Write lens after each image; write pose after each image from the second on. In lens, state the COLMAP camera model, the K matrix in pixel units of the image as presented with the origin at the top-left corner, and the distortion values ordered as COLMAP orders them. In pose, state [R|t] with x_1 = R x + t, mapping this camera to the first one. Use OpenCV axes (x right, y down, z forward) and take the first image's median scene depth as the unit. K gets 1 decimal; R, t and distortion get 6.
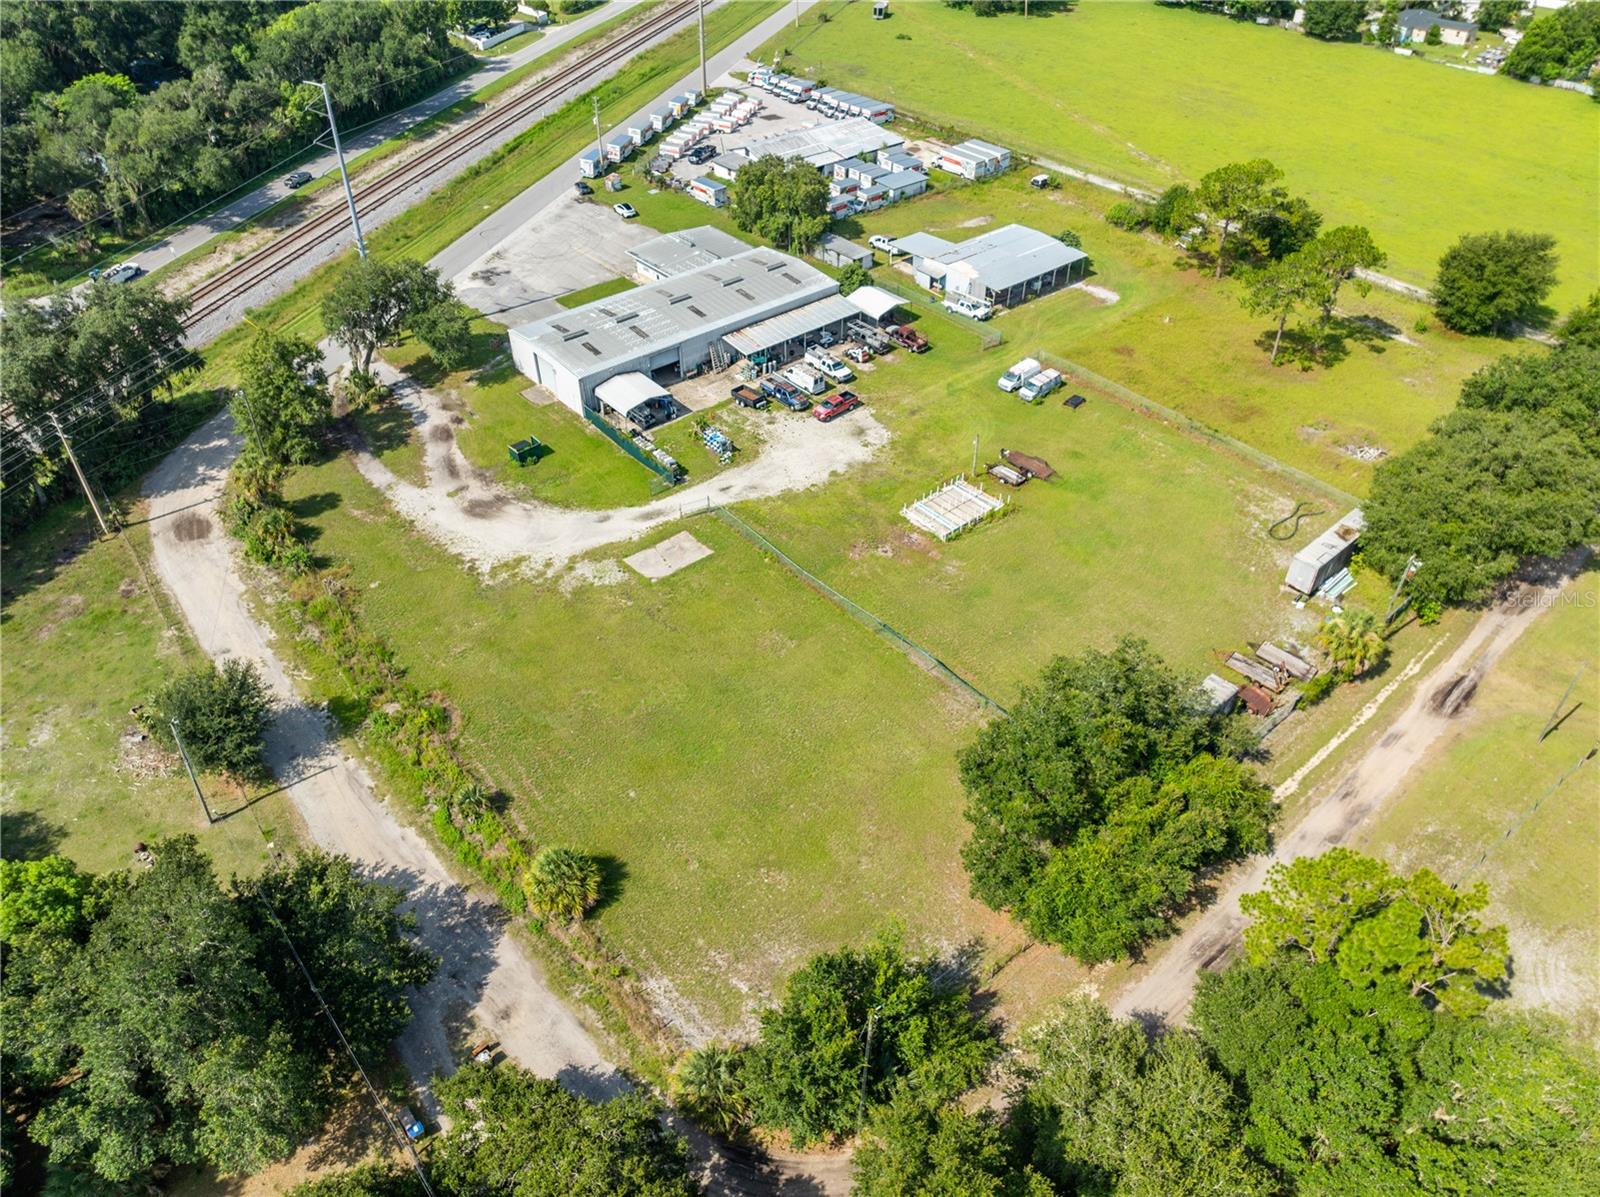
lens RADIAL K [[1133.3, 0, 810.5], [0, 1133.3, 595.4], [0, 0, 1]] dist [-0.038341, -0.003833]
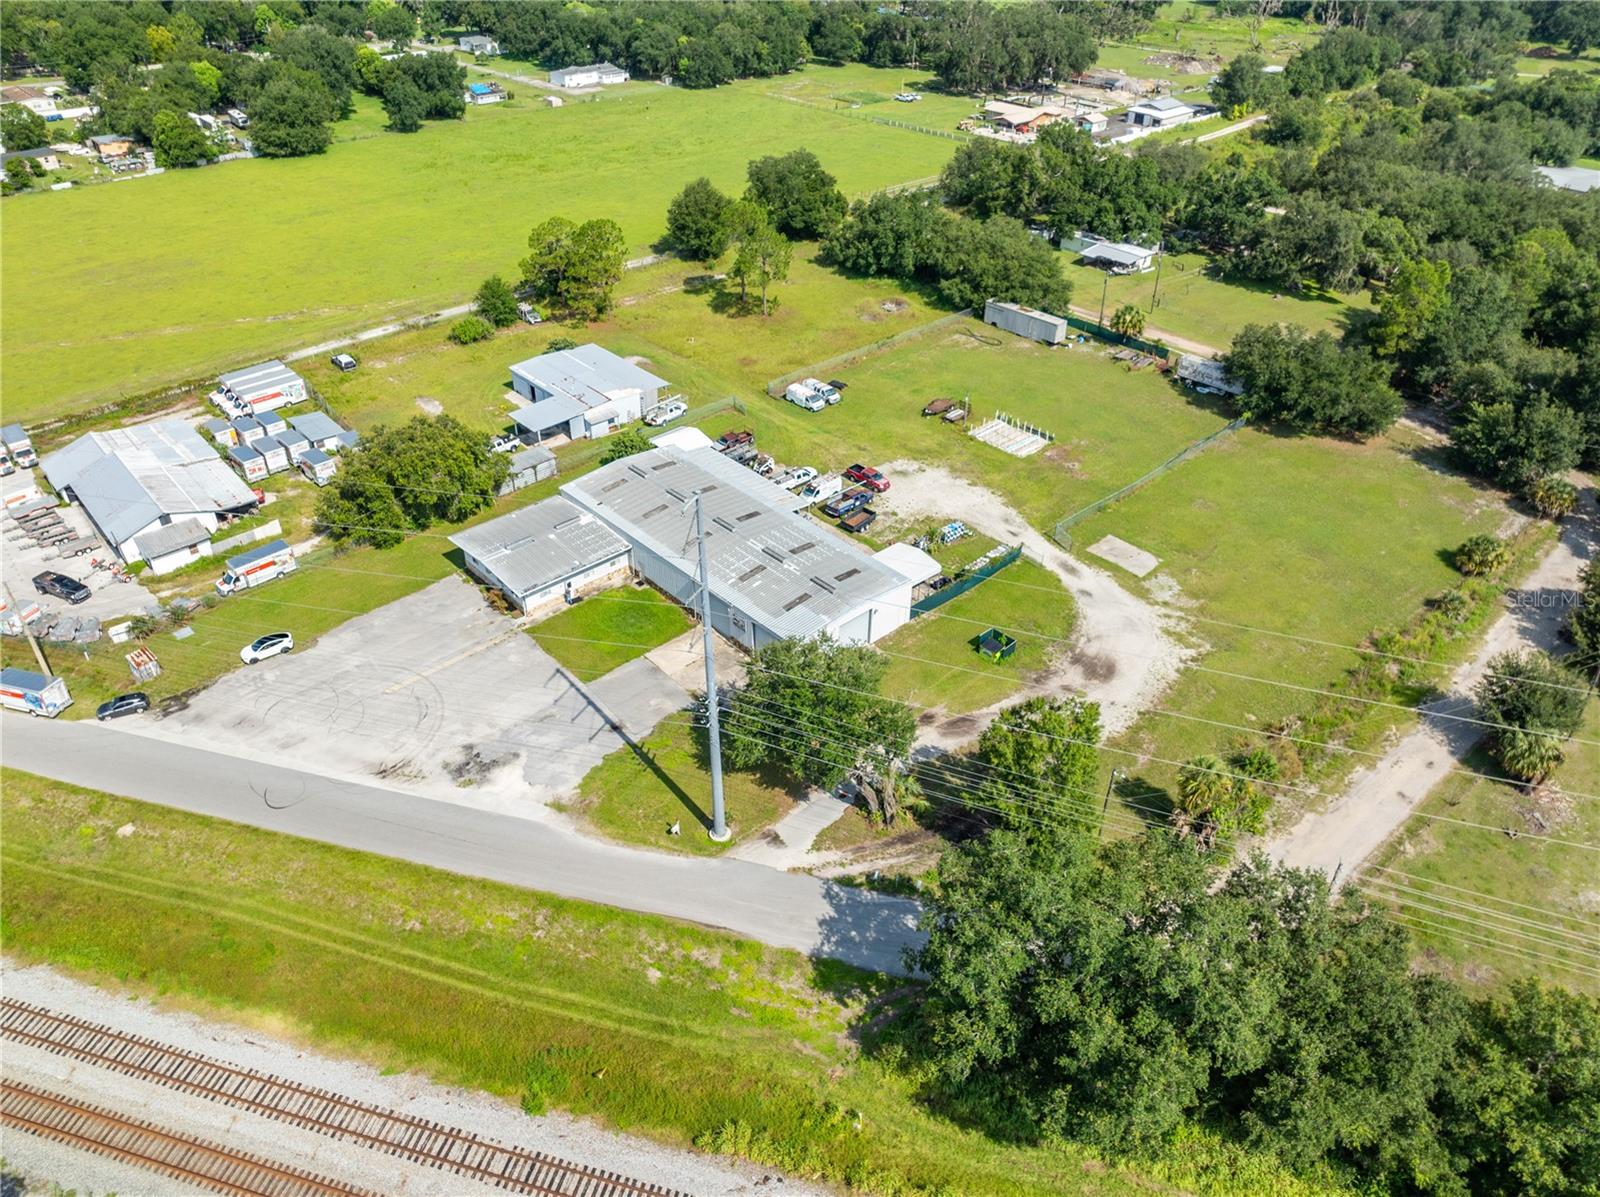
lens RADIAL K [[1123.2, 0, 811.1], [0, 1123.2, 598.0], [0, 0, 1]] dist [-0.036979, 0.001017]
pose [[-0.036518, -0.581267, 0.812893, -0.913940], [0.627455, 0.619772, 0.471362, -0.639626], [-0.777796, 0.527267, 0.342086, 0.756183]]
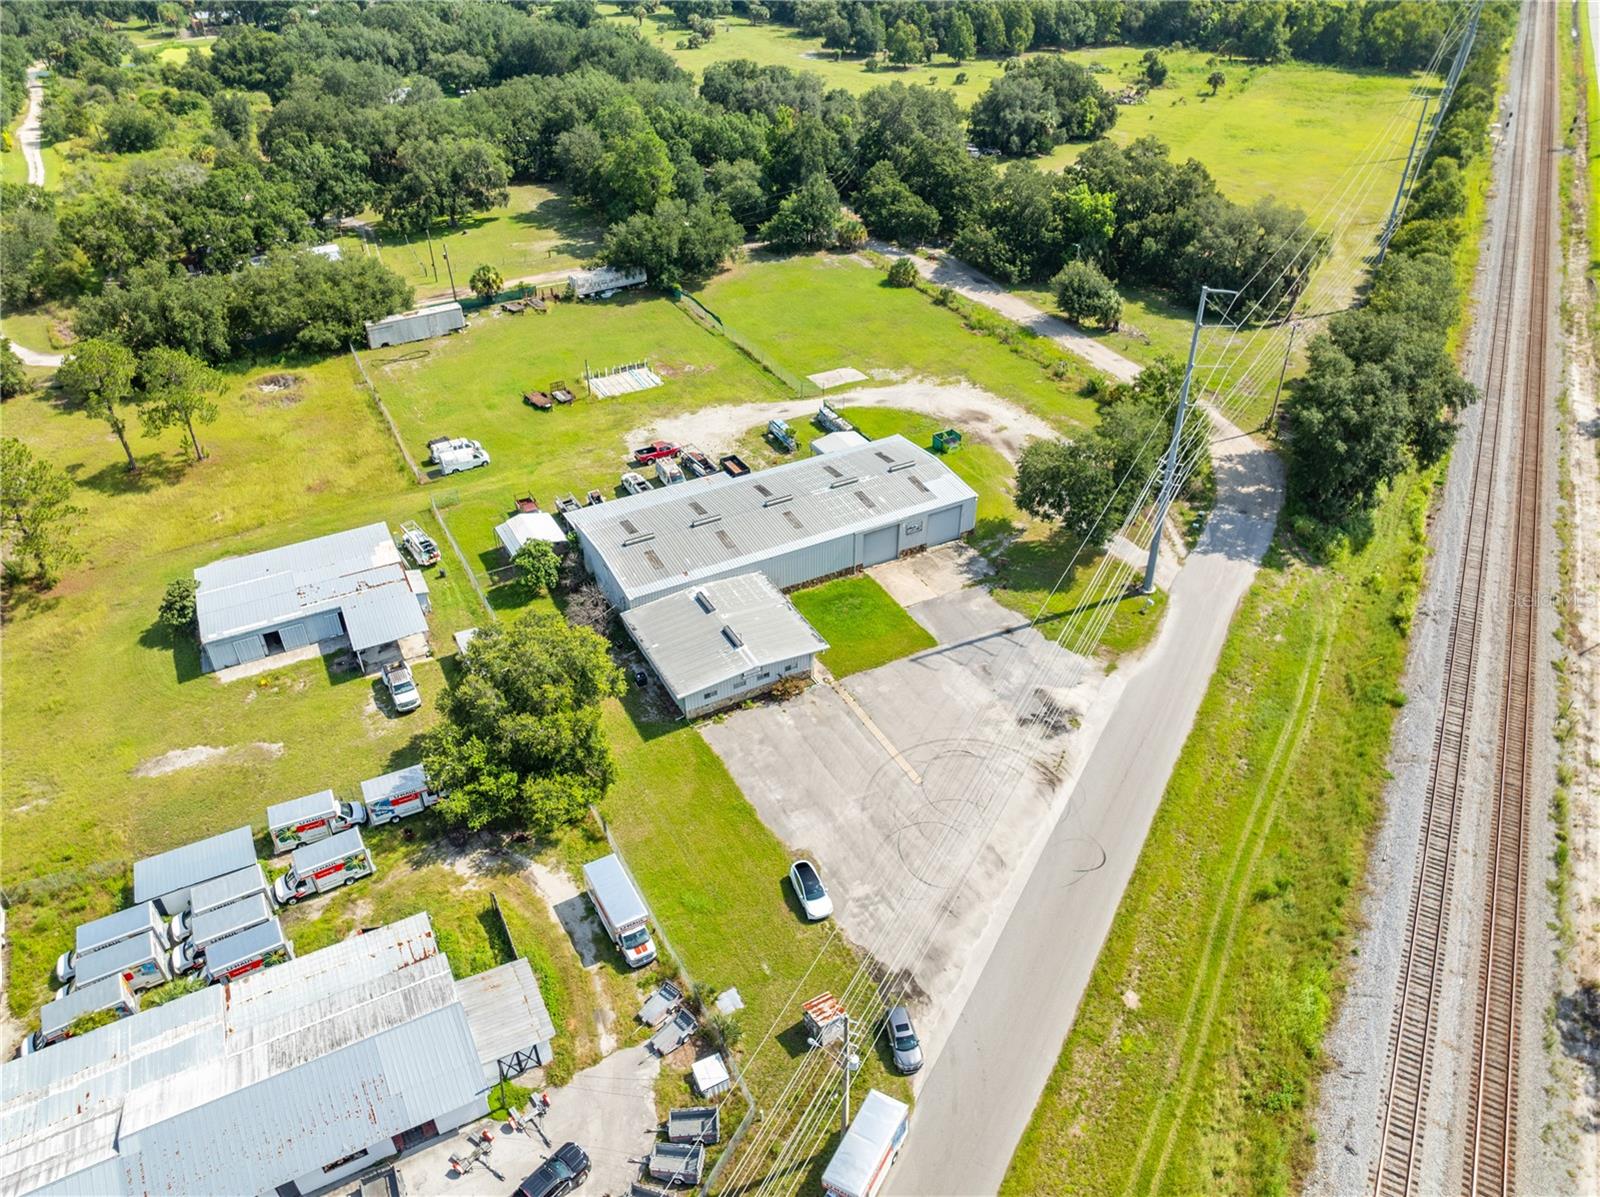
lens RADIAL K [[1123.2, 0, 811.1], [0, 1123.2, 598.0], [0, 0, 1]] dist [-0.036979, 0.001017]
pose [[-0.976875, -0.125757, 0.172916, -0.319369], [0.134730, 0.265911, 0.954536, -1.129536], [-0.166019, 0.955760, -0.242819, 1.385958]]
